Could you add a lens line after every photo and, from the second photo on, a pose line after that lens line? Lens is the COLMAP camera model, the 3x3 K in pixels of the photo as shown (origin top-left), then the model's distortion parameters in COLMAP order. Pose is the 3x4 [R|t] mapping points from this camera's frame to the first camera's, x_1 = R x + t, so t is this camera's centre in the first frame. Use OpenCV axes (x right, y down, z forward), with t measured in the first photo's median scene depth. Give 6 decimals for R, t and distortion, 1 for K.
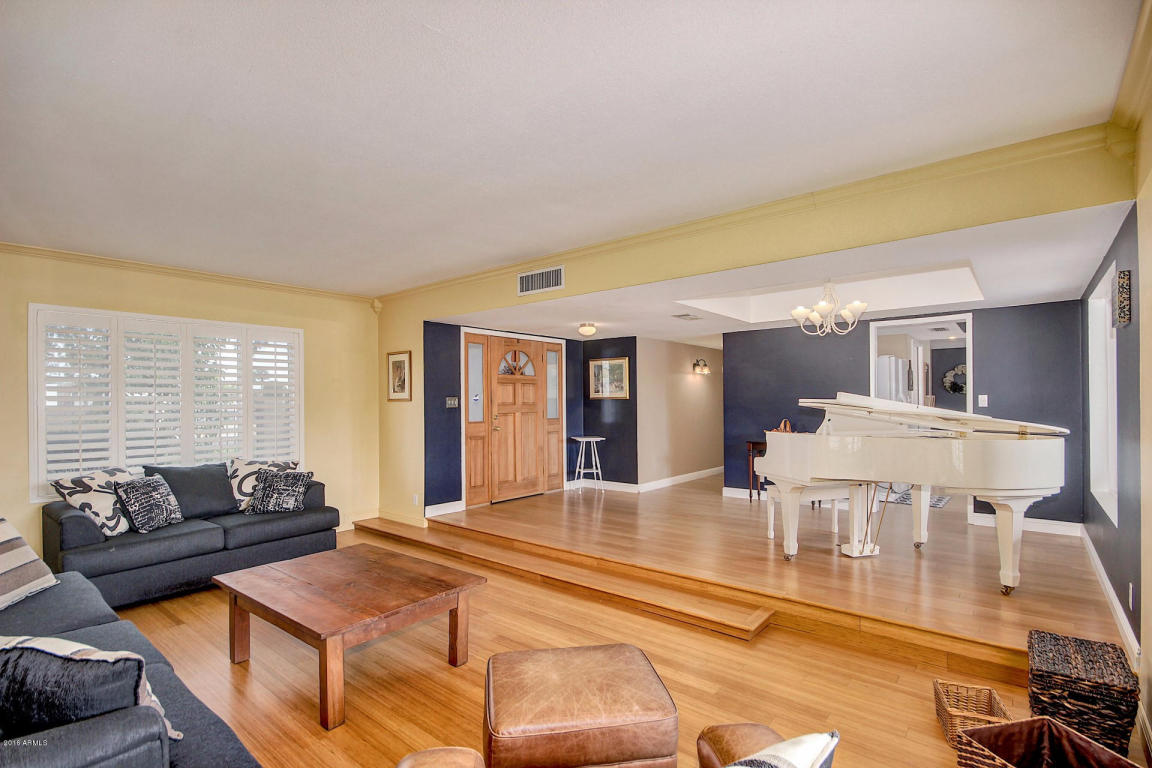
lens RADIAL K [[534.2, 0, 583.0], [0, 534.2, 384.4], [0, 0, 1]] dist [0.008845, -0.000991]
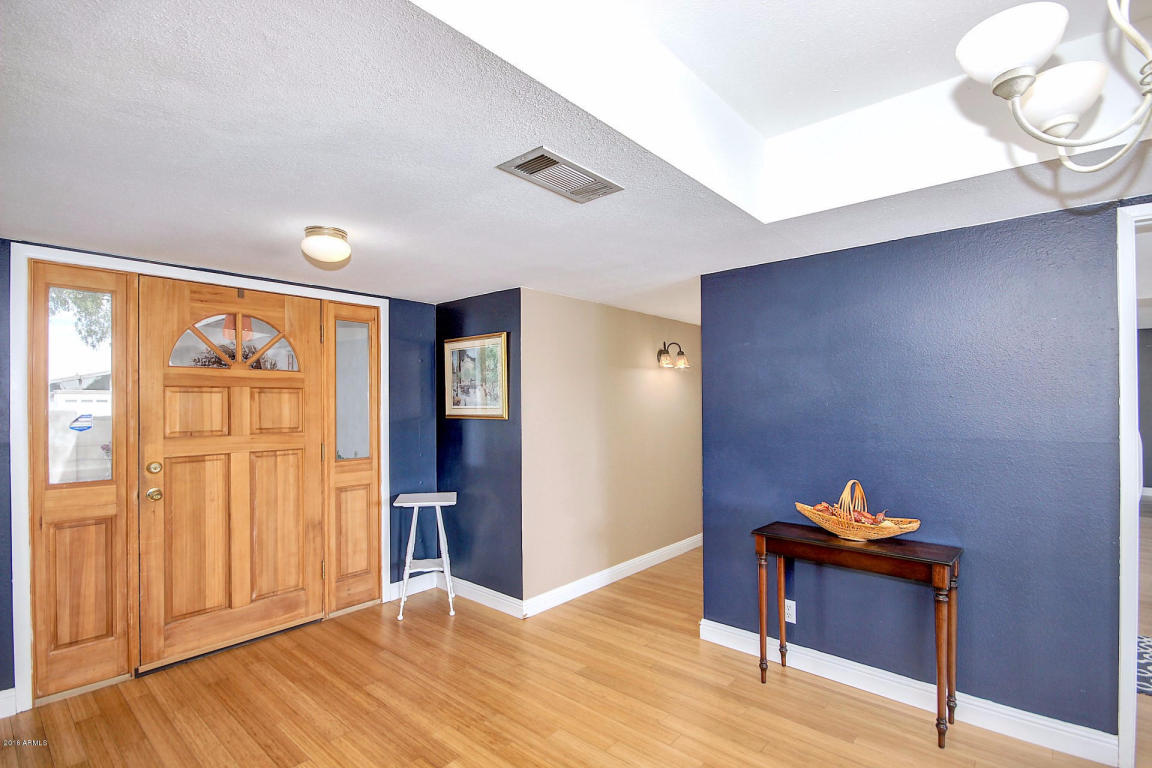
lens RADIAL K [[534.2, 0, 568.7], [0, 534.2, 395.3], [0, 0, 1]] dist [0.008845, -0.000991]
pose [[0.998930, -0.001143, -0.046231, 0.165007], [0.001929, 0.999854, 0.016961, -0.002334], [0.046205, -0.017032, 0.998787, 0.525212]]
